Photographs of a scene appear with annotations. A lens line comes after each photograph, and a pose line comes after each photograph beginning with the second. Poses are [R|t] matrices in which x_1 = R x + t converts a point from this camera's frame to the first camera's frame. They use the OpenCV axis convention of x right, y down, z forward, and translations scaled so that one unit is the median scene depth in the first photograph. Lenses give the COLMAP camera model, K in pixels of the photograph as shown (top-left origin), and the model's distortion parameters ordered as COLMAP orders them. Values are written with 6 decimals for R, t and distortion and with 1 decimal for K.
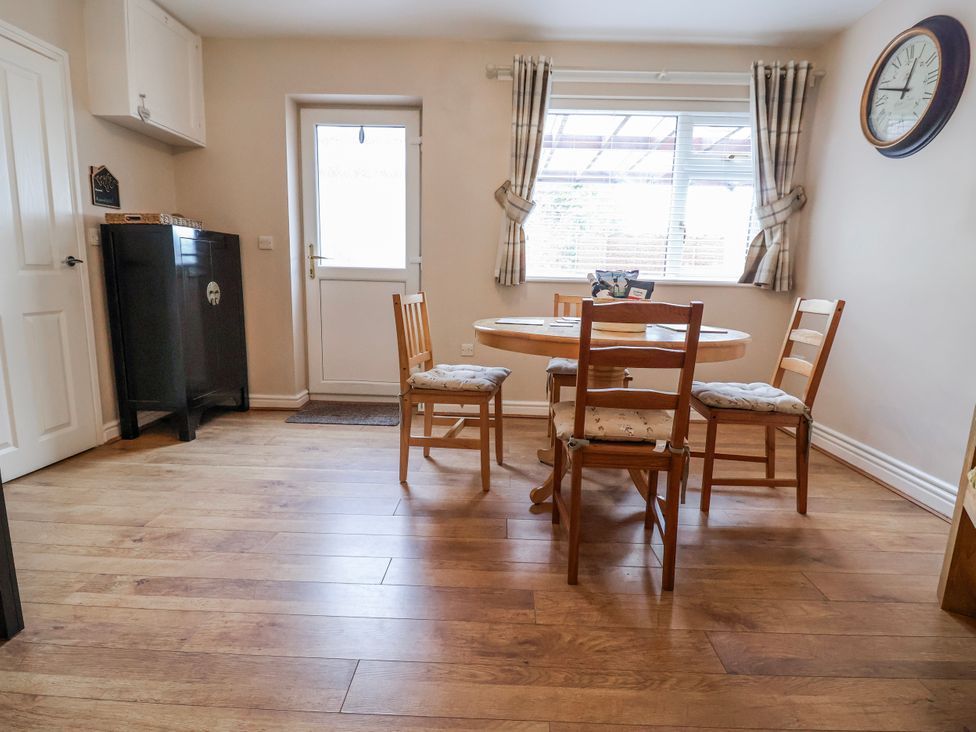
lens RADIAL K [[501.7, 0, 488.0], [0, 501.7, 366.0], [0, 0, 1]] dist [-0.002608, -0.001283]
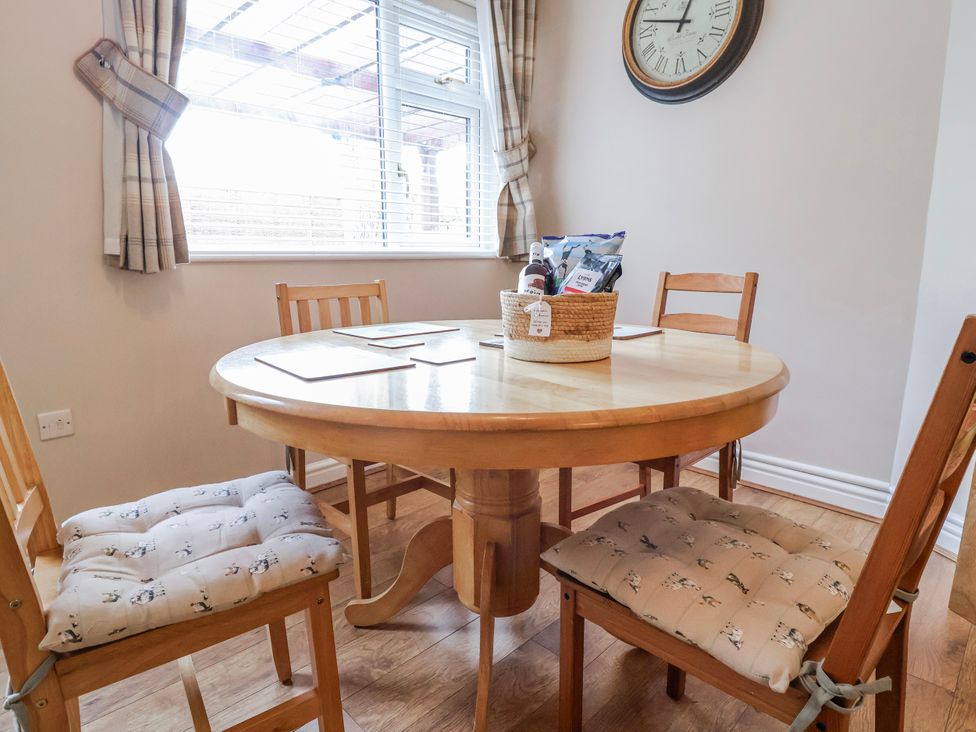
lens RADIAL K [[566.1, 0, 488.0], [0, 566.1, 366.0], [0, 0, 1]] dist [-0.001817, -0.022857]
pose [[0.690143, -0.166453, 0.704270, -0.130573], [0.146637, 0.985165, 0.089147, -0.080647], [-0.708661, 0.041748, 0.704313, 0.441797]]
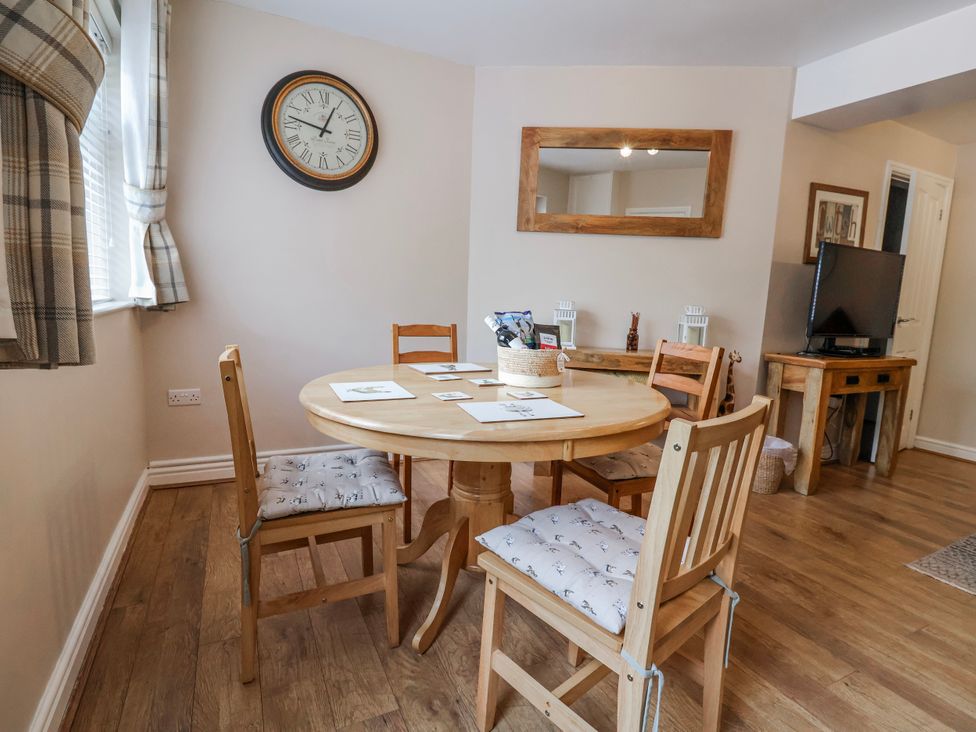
lens RADIAL K [[508.9, 0, 485.4], [0, 508.9, 365.1], [0, 0, 1]] dist [0.002101, -0.016053]
pose [[-0.460452, -0.165991, 0.872027, -0.313331], [0.101317, 0.966114, 0.237399, -0.210917], [-0.881884, 0.197662, -0.428032, 0.965090]]
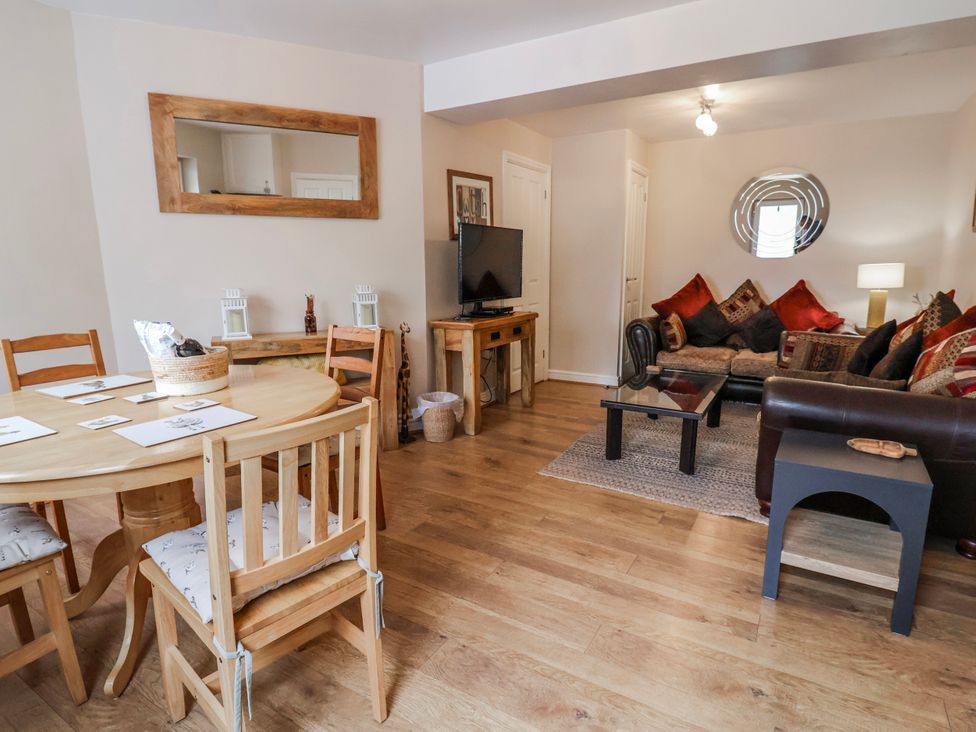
lens RADIAL K [[539.5, 0, 485.2], [0, 539.5, 362.7], [0, 0, 1]] dist [0.004968, -0.017187]
pose [[-0.868109, -0.110455, 0.483929, -0.393161], [0.071670, 0.936820, 0.342392, -0.257472], [-0.491173, 0.331917, -0.805345, 0.990789]]
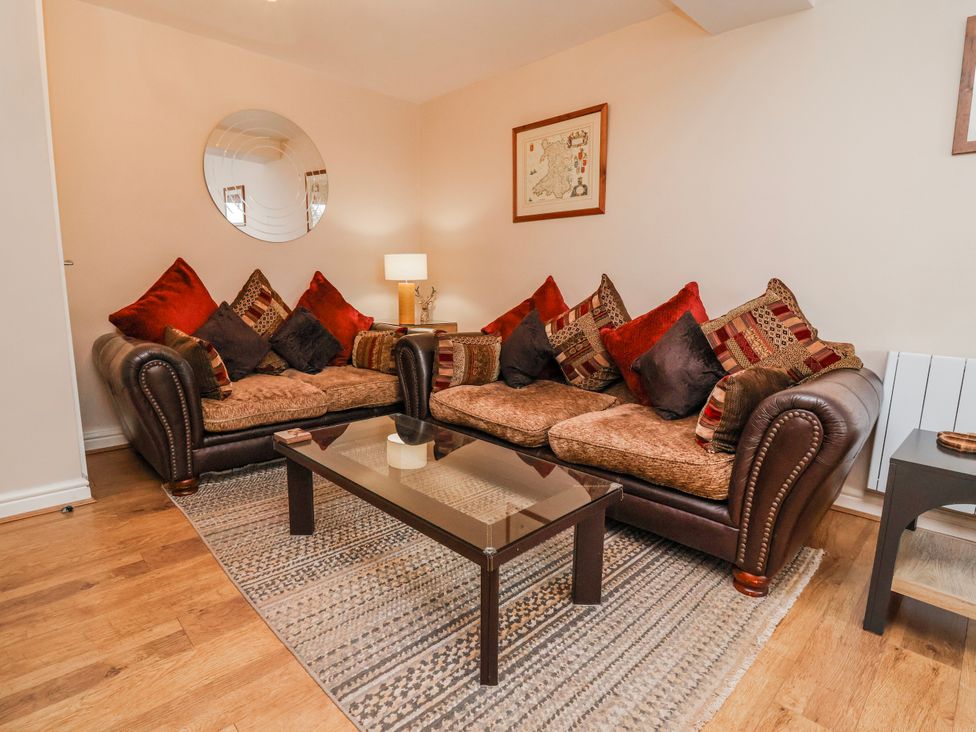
lens RADIAL K [[508.9, 0, 485.4], [0, 508.9, 365.1], [0, 0, 1]] dist [0.002101, -0.016053]
pose [[-0.692384, 0.076190, -0.717495, 0.150115], [-0.162592, 0.952357, 0.258031, -0.040504], [0.702971, 0.295316, -0.647009, 0.270567]]
